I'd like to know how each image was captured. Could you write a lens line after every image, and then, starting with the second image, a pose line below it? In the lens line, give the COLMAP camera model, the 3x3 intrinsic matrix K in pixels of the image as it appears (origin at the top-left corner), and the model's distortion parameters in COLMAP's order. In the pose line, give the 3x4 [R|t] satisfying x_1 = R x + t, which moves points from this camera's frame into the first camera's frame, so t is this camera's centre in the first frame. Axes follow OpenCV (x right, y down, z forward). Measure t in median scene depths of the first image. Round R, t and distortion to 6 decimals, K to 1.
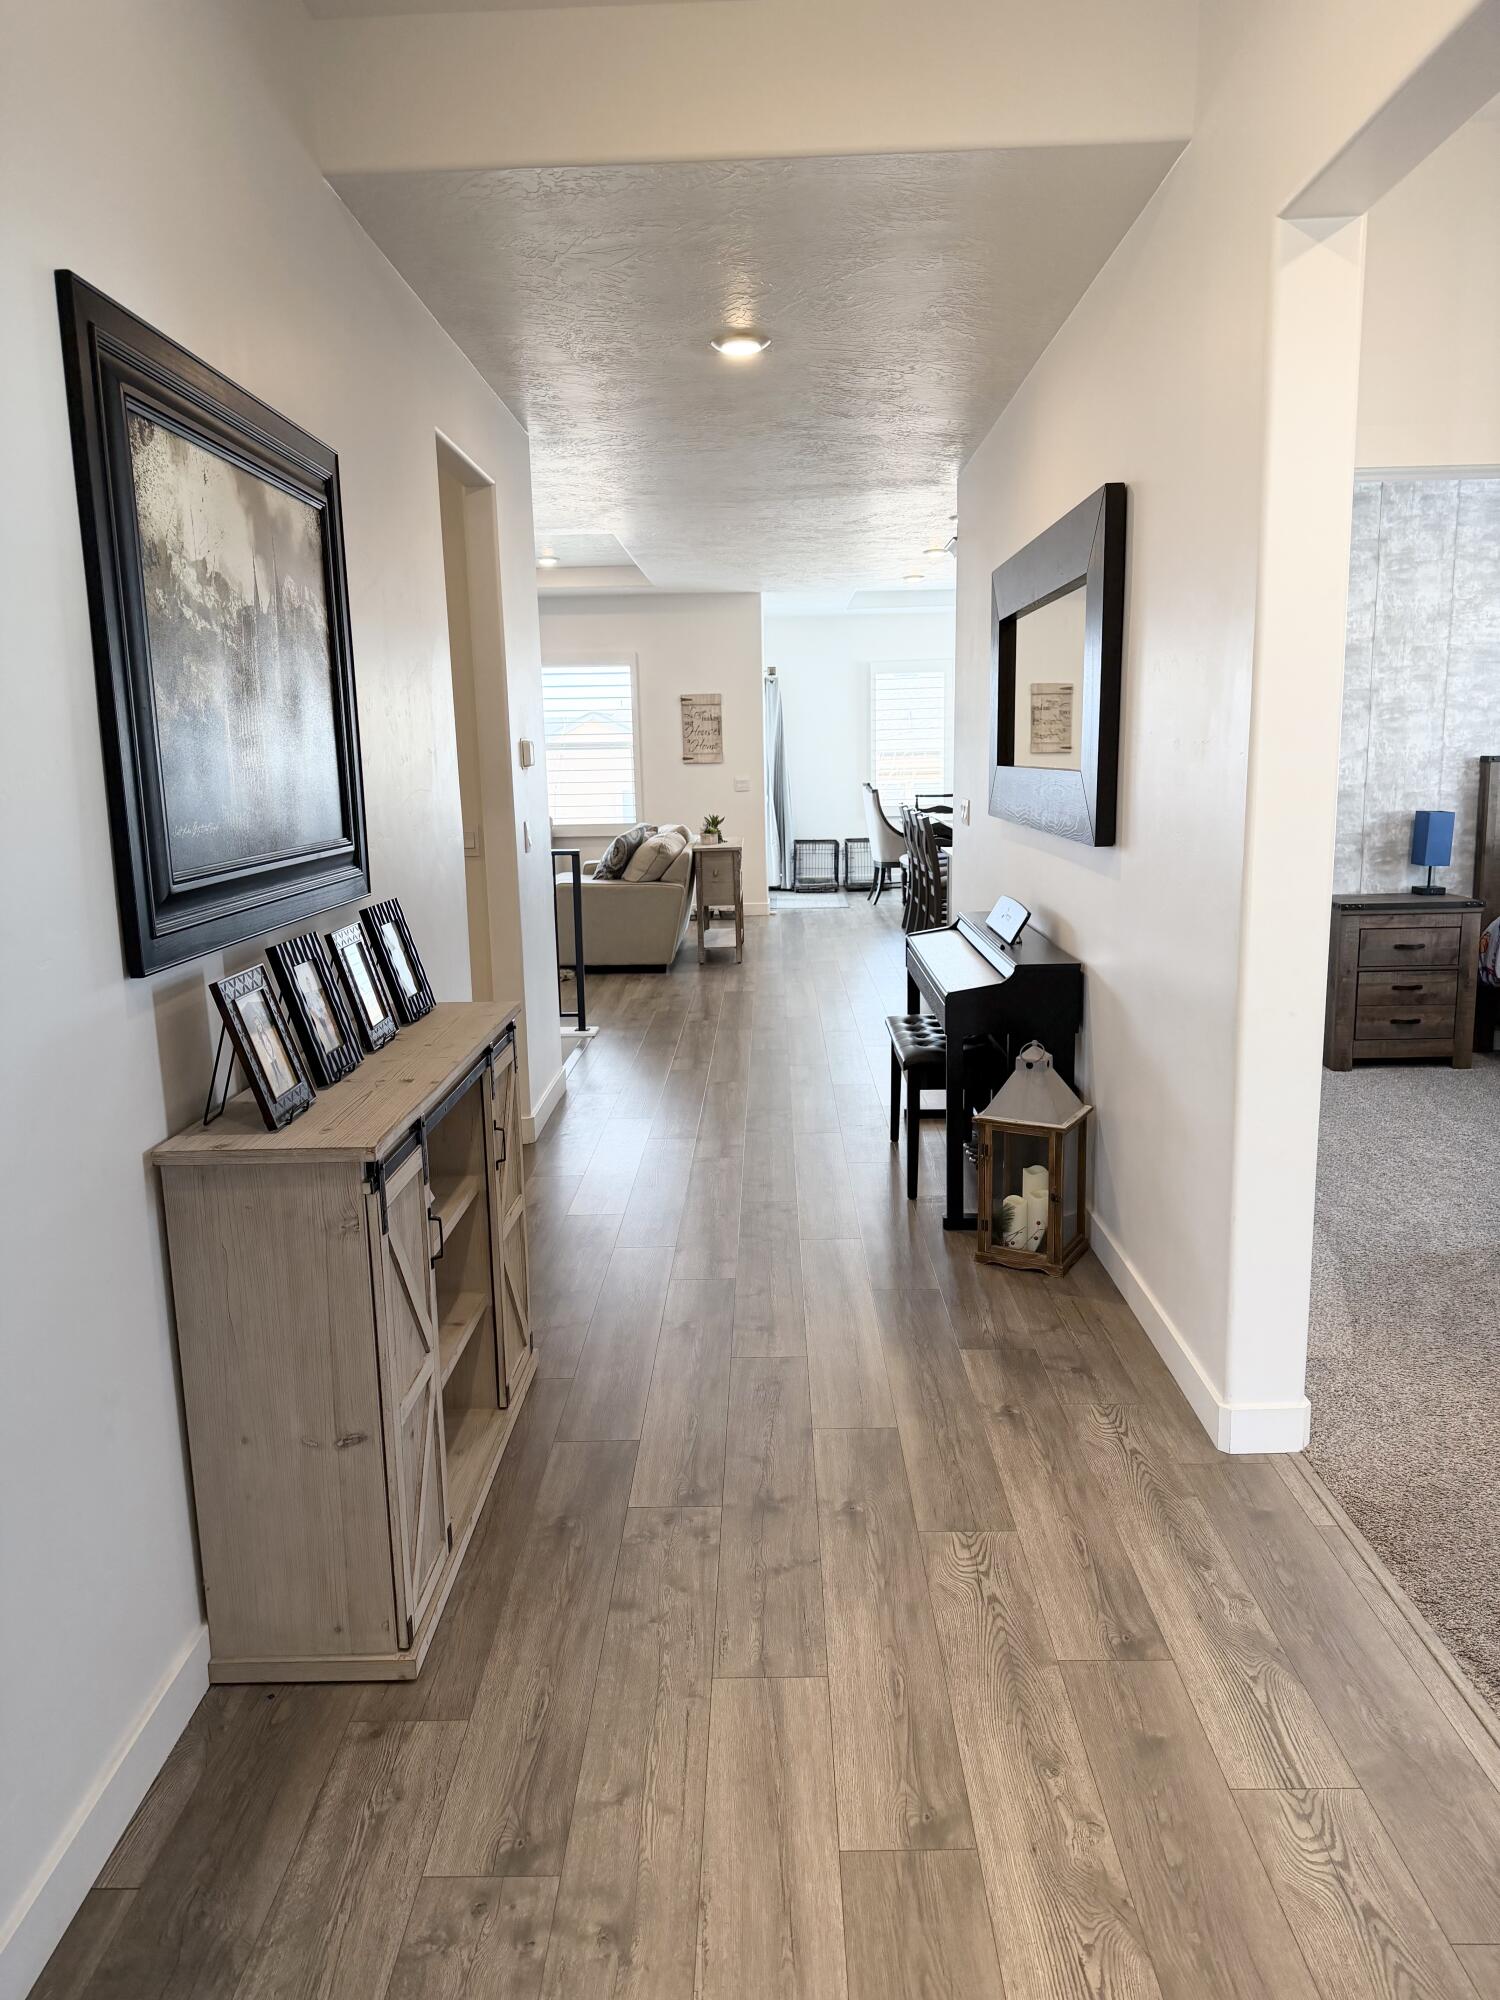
lens RADIAL K [[1405.6, 0, 762.6], [0, 1405.6, 1007.9], [0, 0, 1]] dist [0.053509, -0.064608]
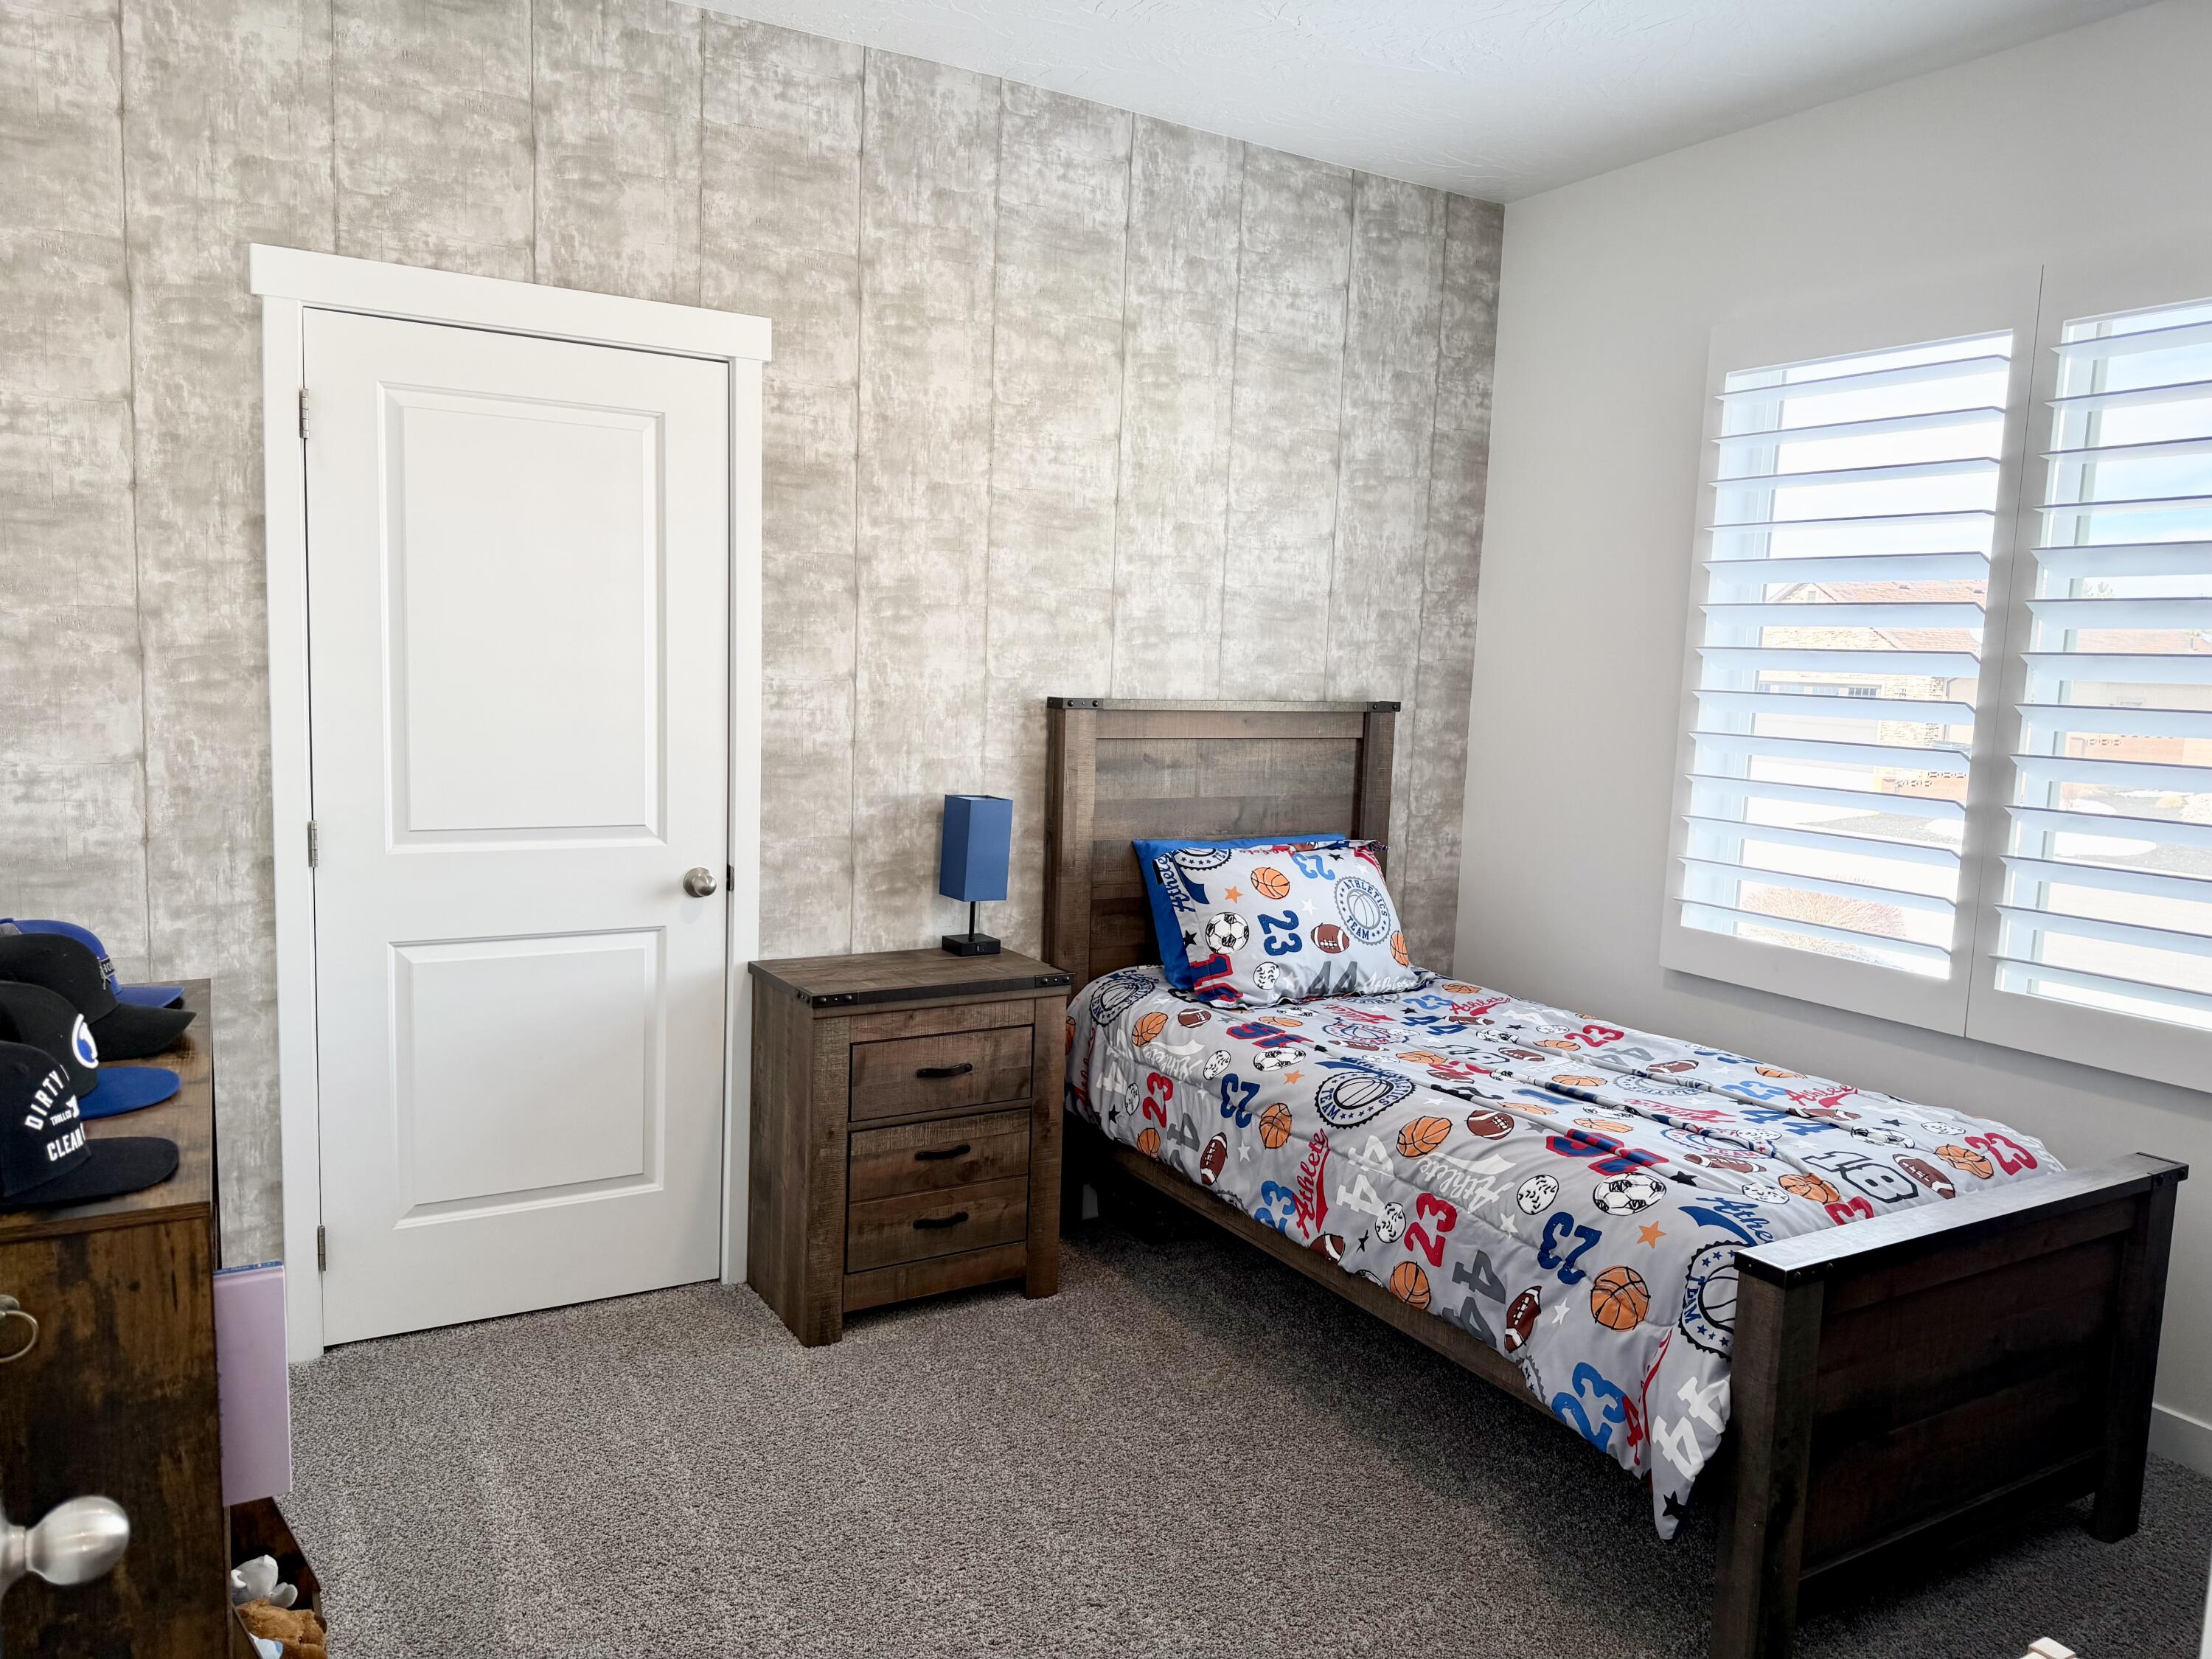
lens RADIAL K [[1554.6, 0, 1112.6], [0, 1554.6, 829.1], [0, 0, 1]] dist [0.053509, -0.064608]
pose [[0.852287, -0.001239, 0.523073, 0.214439], [0.040604, 0.997136, -0.063798, -0.087870], [-0.521496, 0.075613, 0.849897, 0.483772]]
